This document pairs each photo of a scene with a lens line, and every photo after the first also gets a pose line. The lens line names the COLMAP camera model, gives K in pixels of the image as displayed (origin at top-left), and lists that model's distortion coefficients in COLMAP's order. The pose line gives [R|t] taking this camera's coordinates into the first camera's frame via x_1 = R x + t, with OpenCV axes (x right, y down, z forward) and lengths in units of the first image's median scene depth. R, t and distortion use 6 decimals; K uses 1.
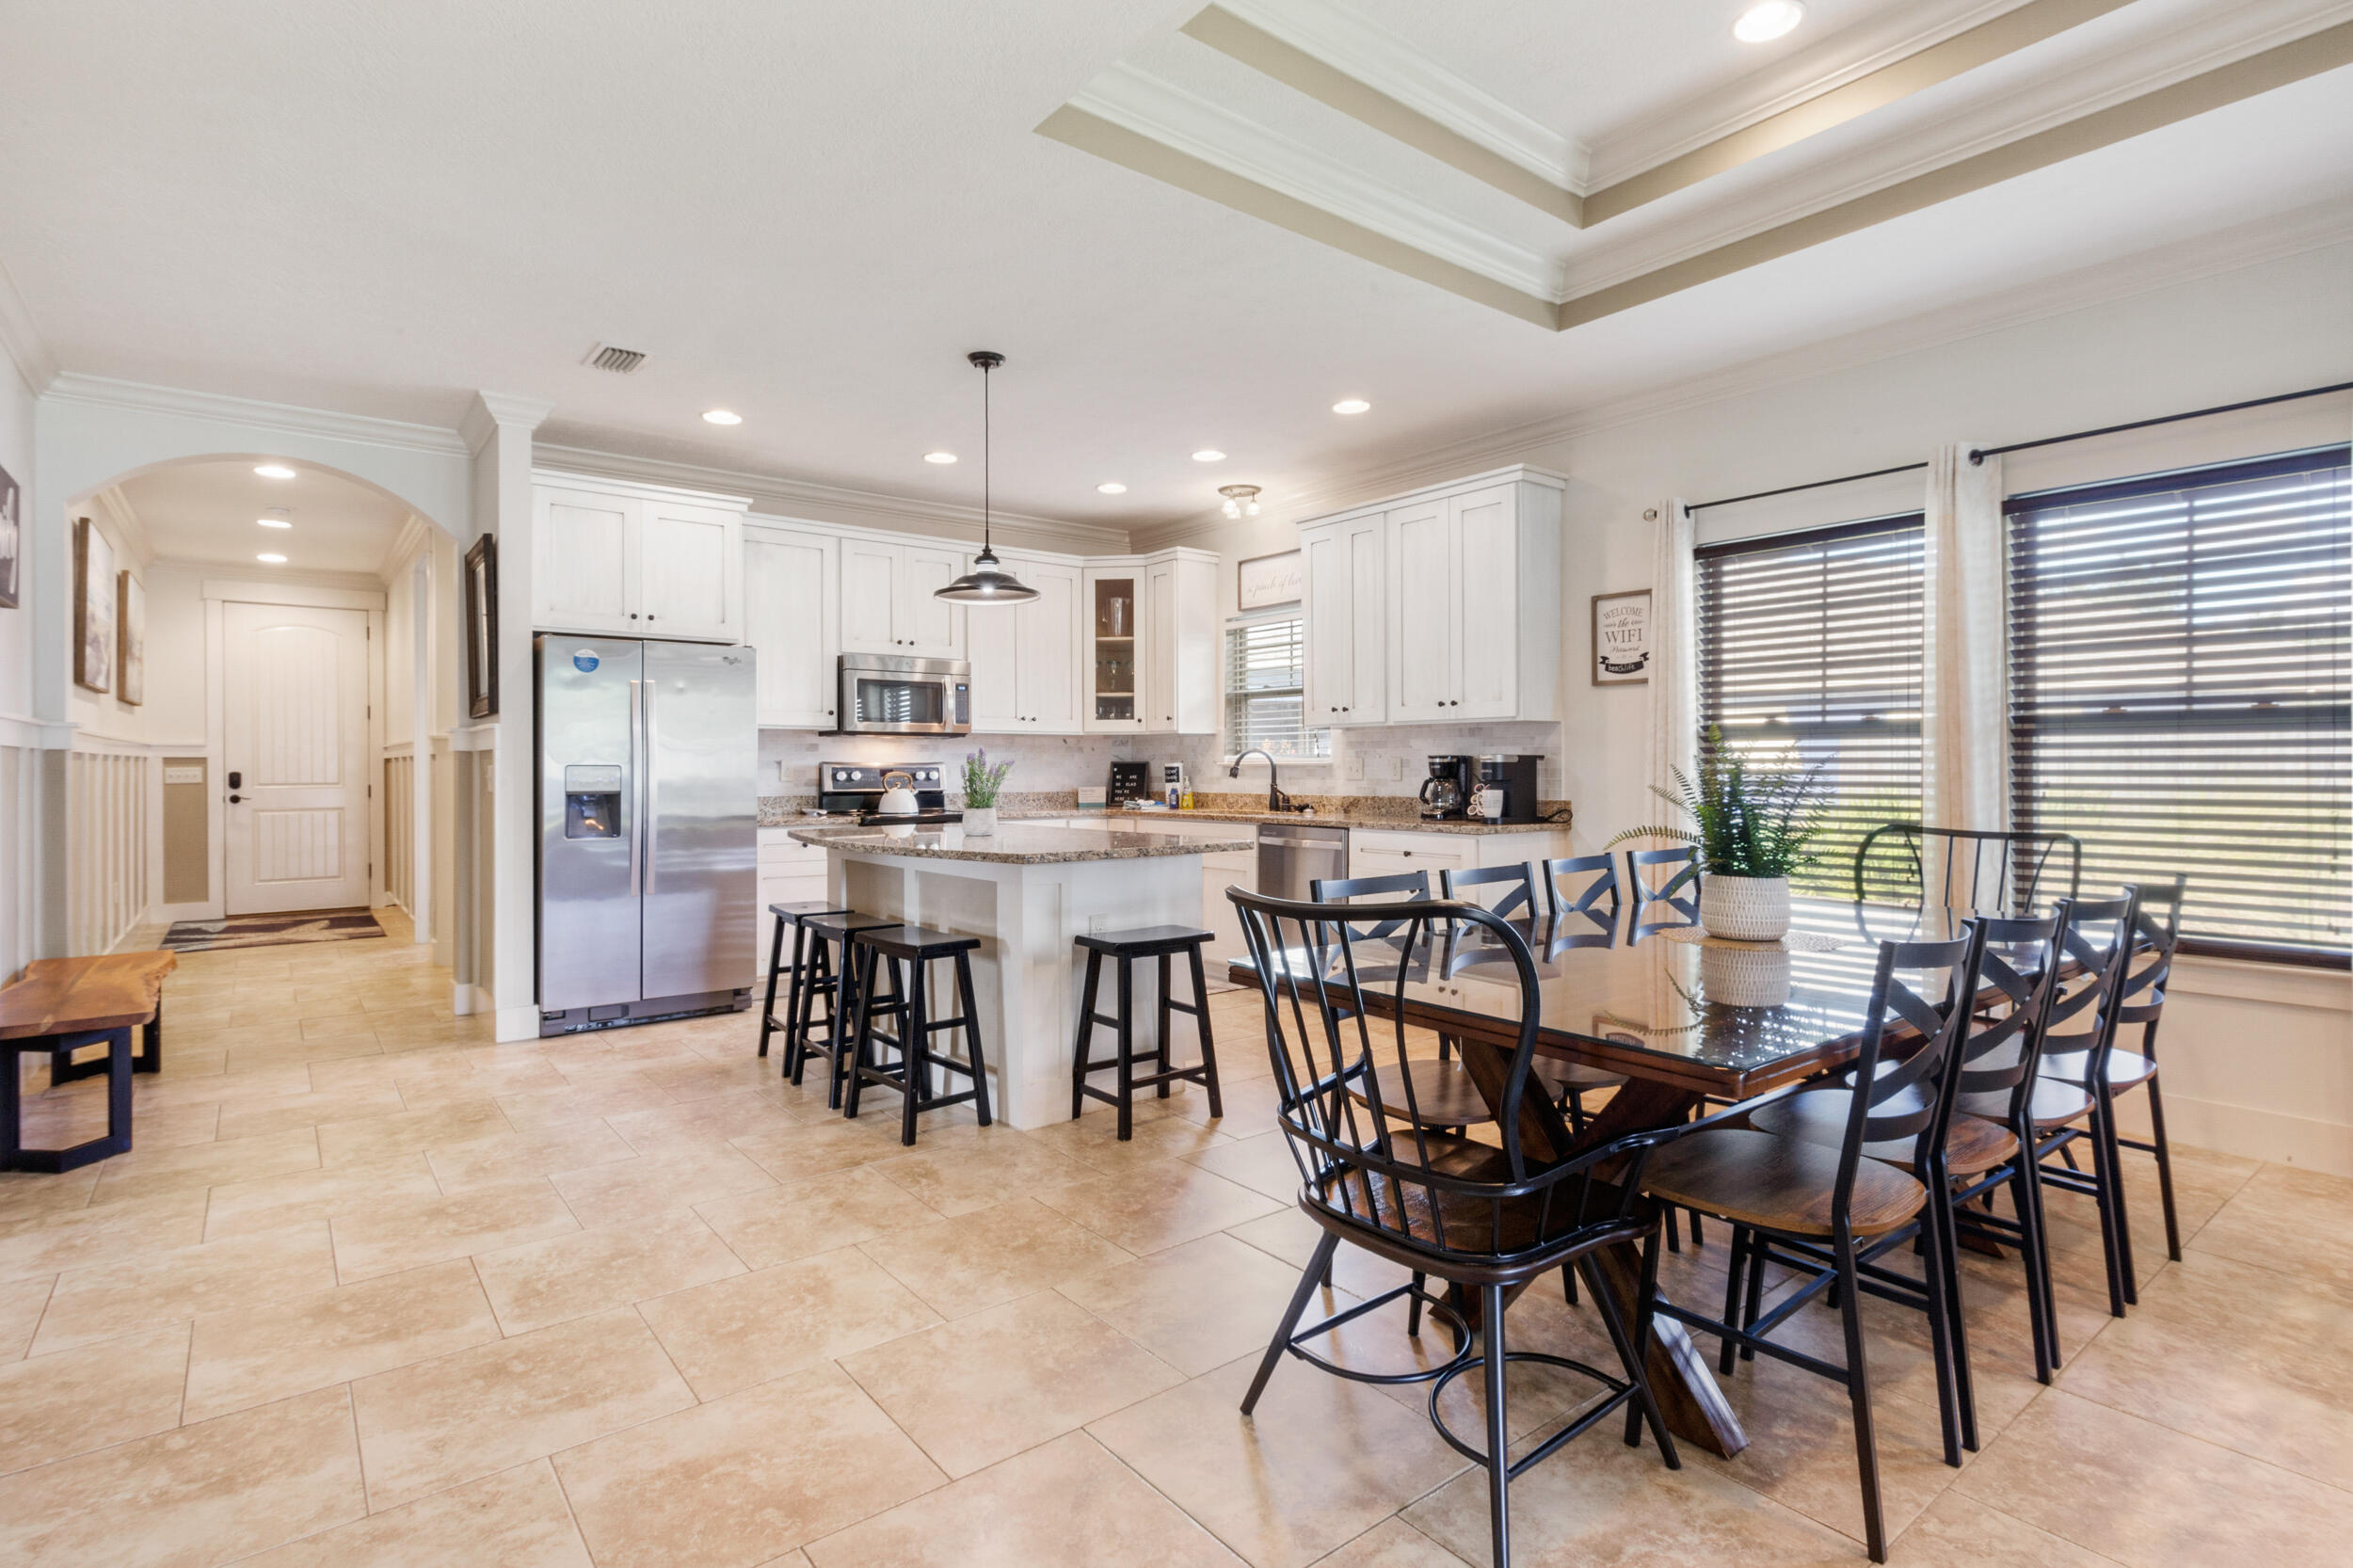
lens RADIAL K [[1156.7, 0, 1175.9], [0, 1156.7, 773.1], [0, 0, 1]] dist [0.011666, -0.000156]
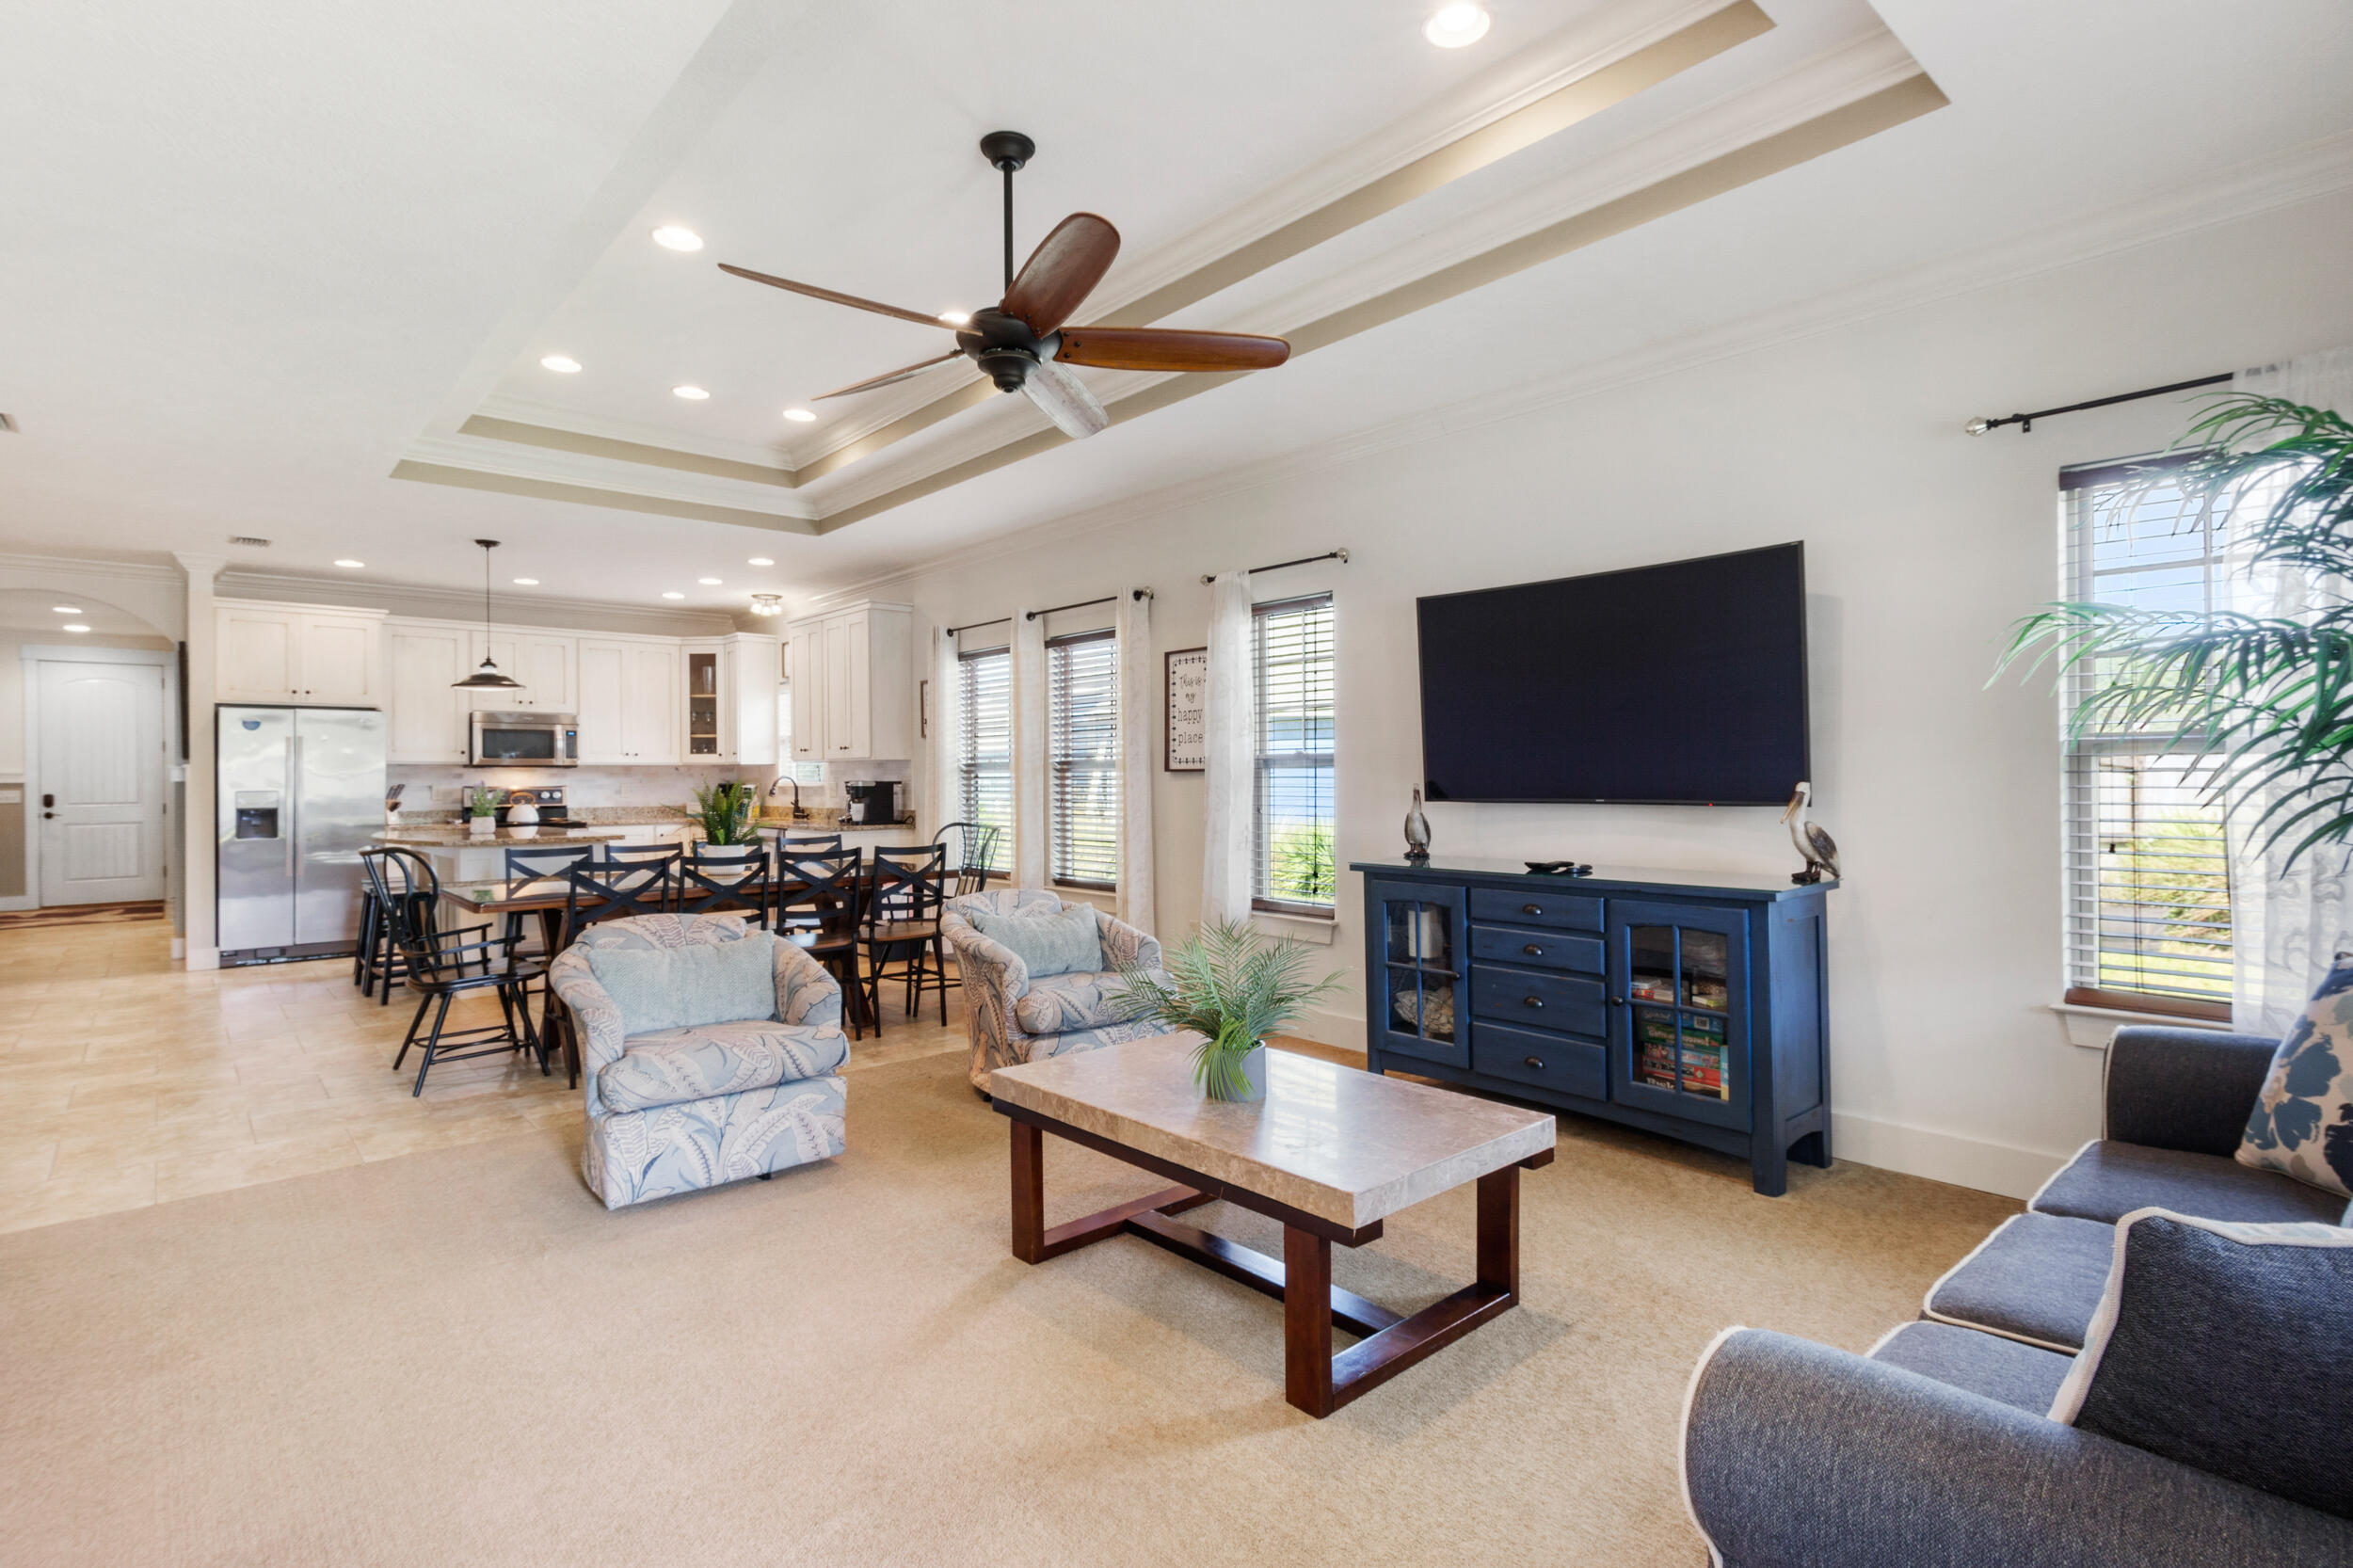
lens RADIAL K [[1151.4, 0, 1176.5], [0, 1151.4, 784.0], [0, 0, 1]] dist [0.010352, -0.000053]
pose [[0.998464, -0.004608, 0.055220, 0.604987], [0.004698, 0.999988, -0.001495, -0.007538], [-0.055212, 0.001752, 0.998473, -0.577318]]
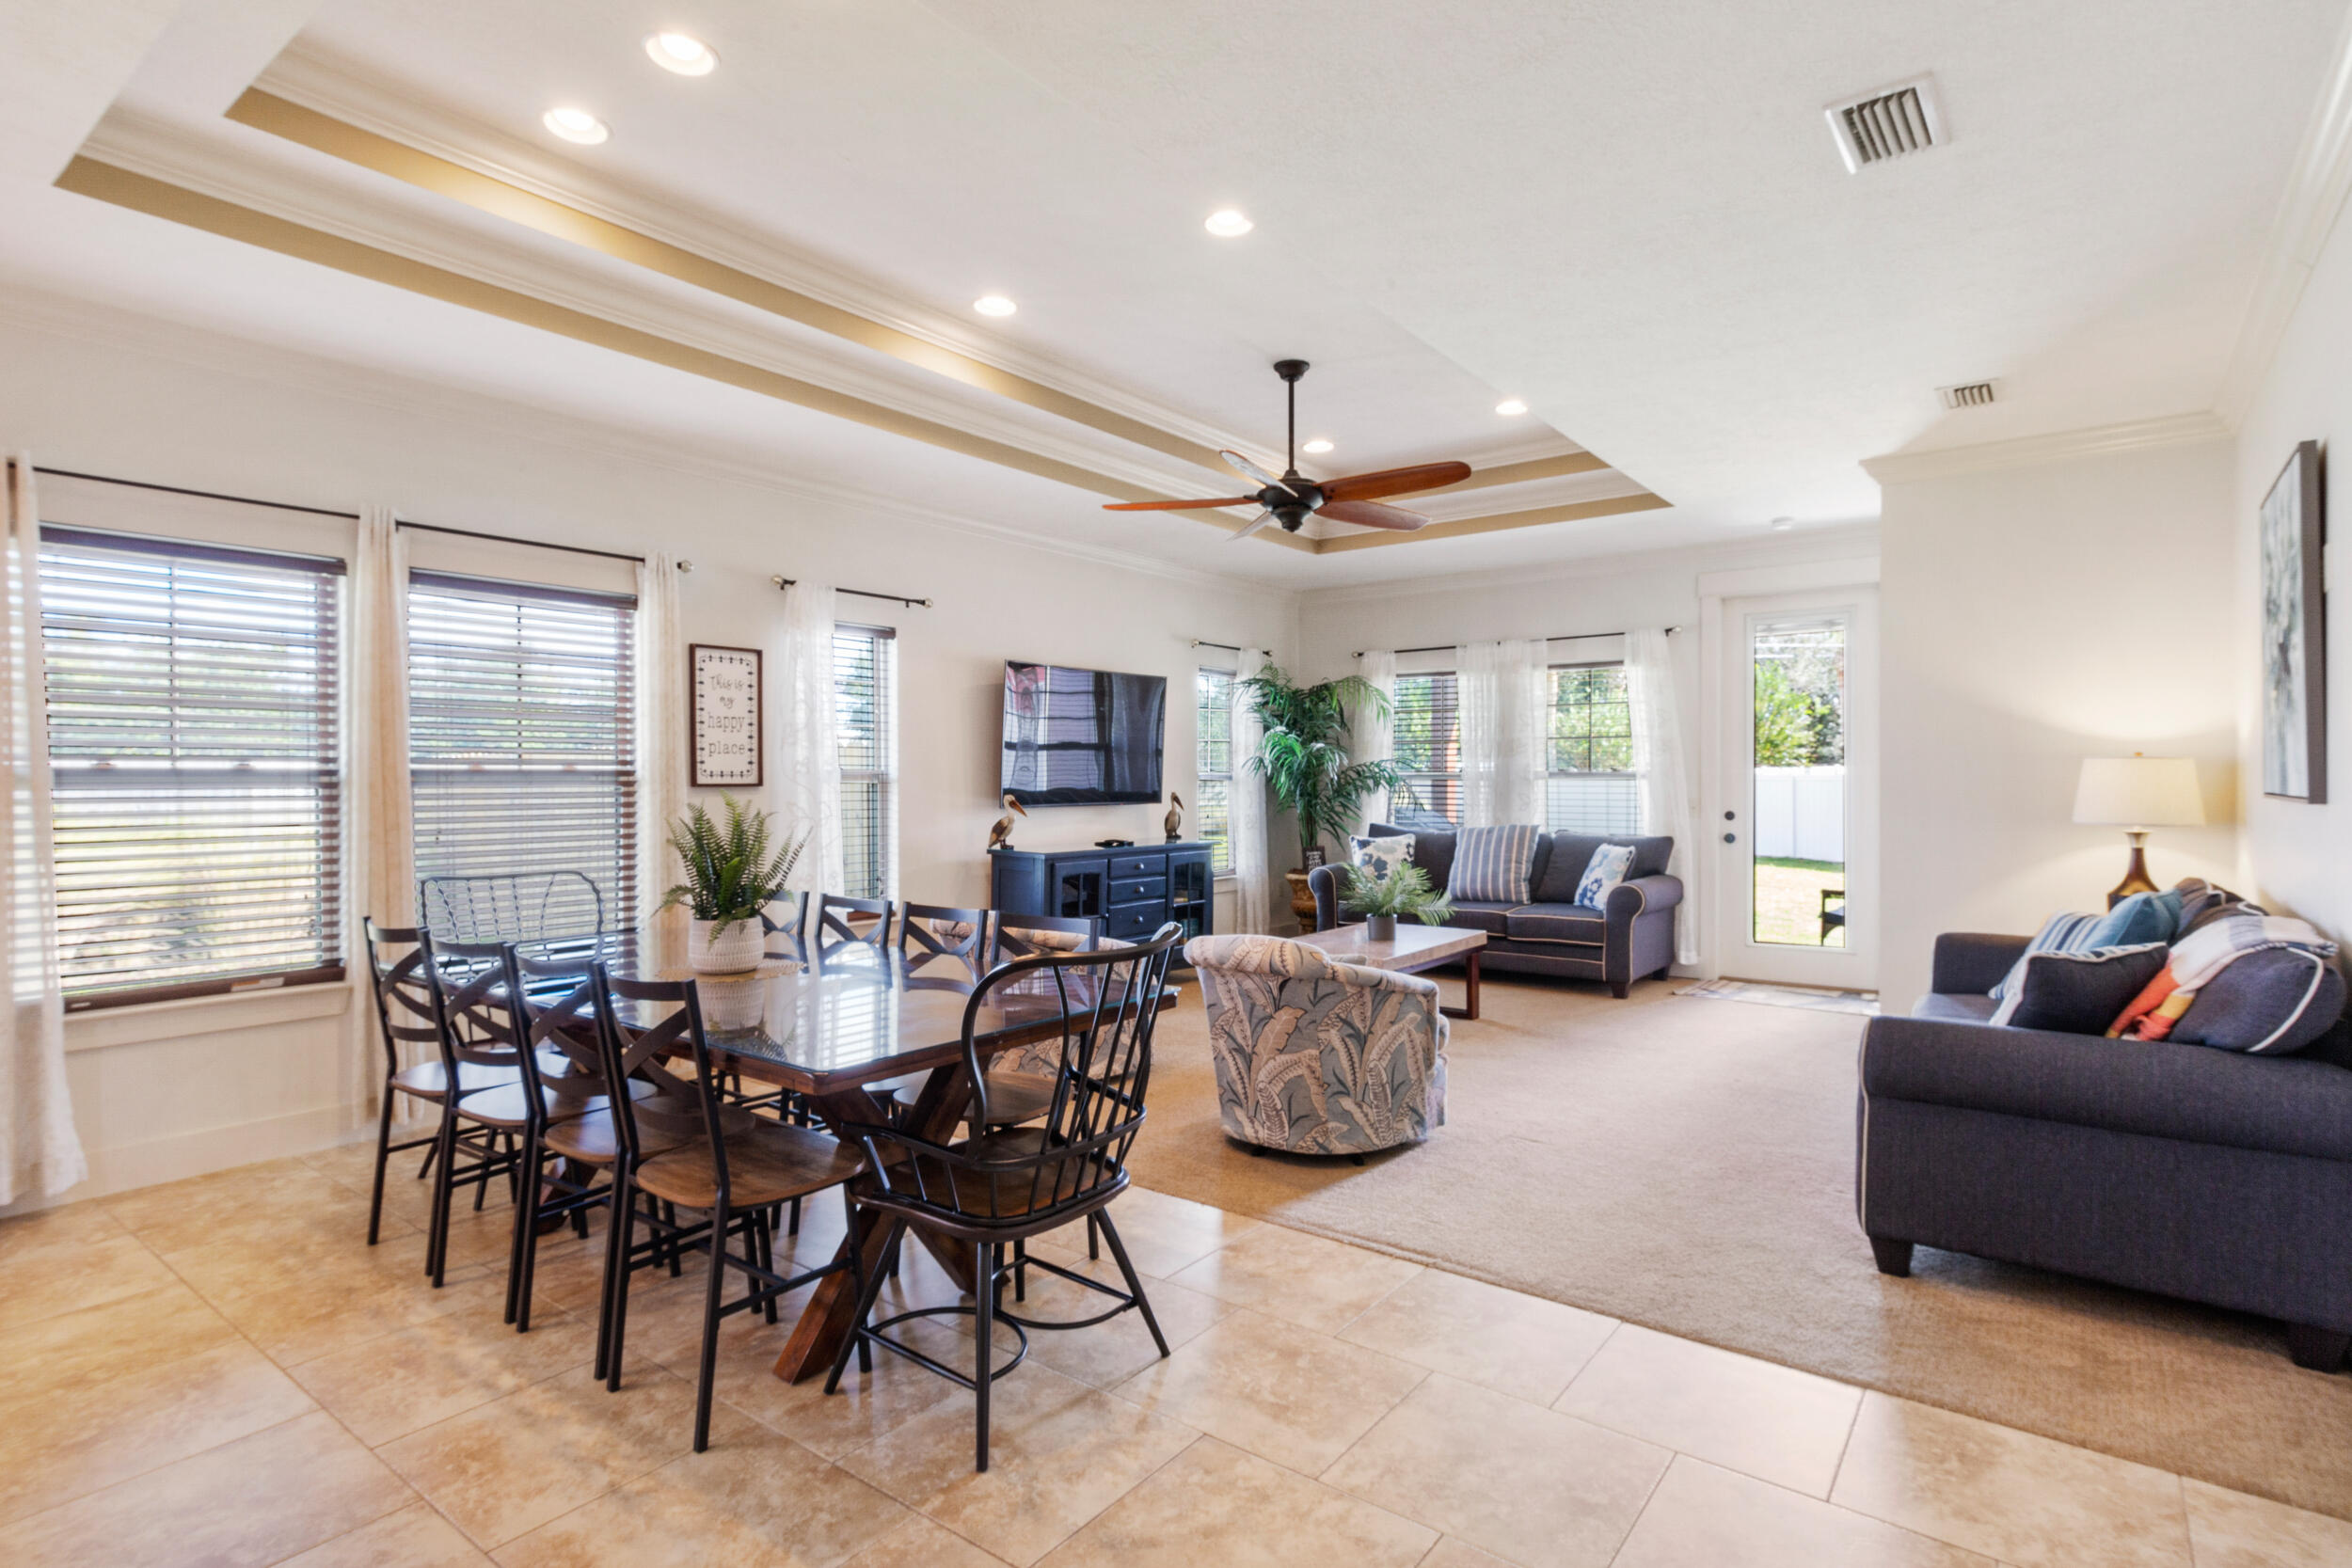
lens RADIAL K [[1176.5, 0, 1176.0], [0, 1176.5, 784.0], [0, 0, 1]] dist [0.007177, -0.000936]
pose [[-0.251096, 0.000416, 0.967962, -0.364942], [0.012184, 0.999922, 0.002731, -0.021115], [-0.967886, 0.012479, -0.251081, 0.398110]]
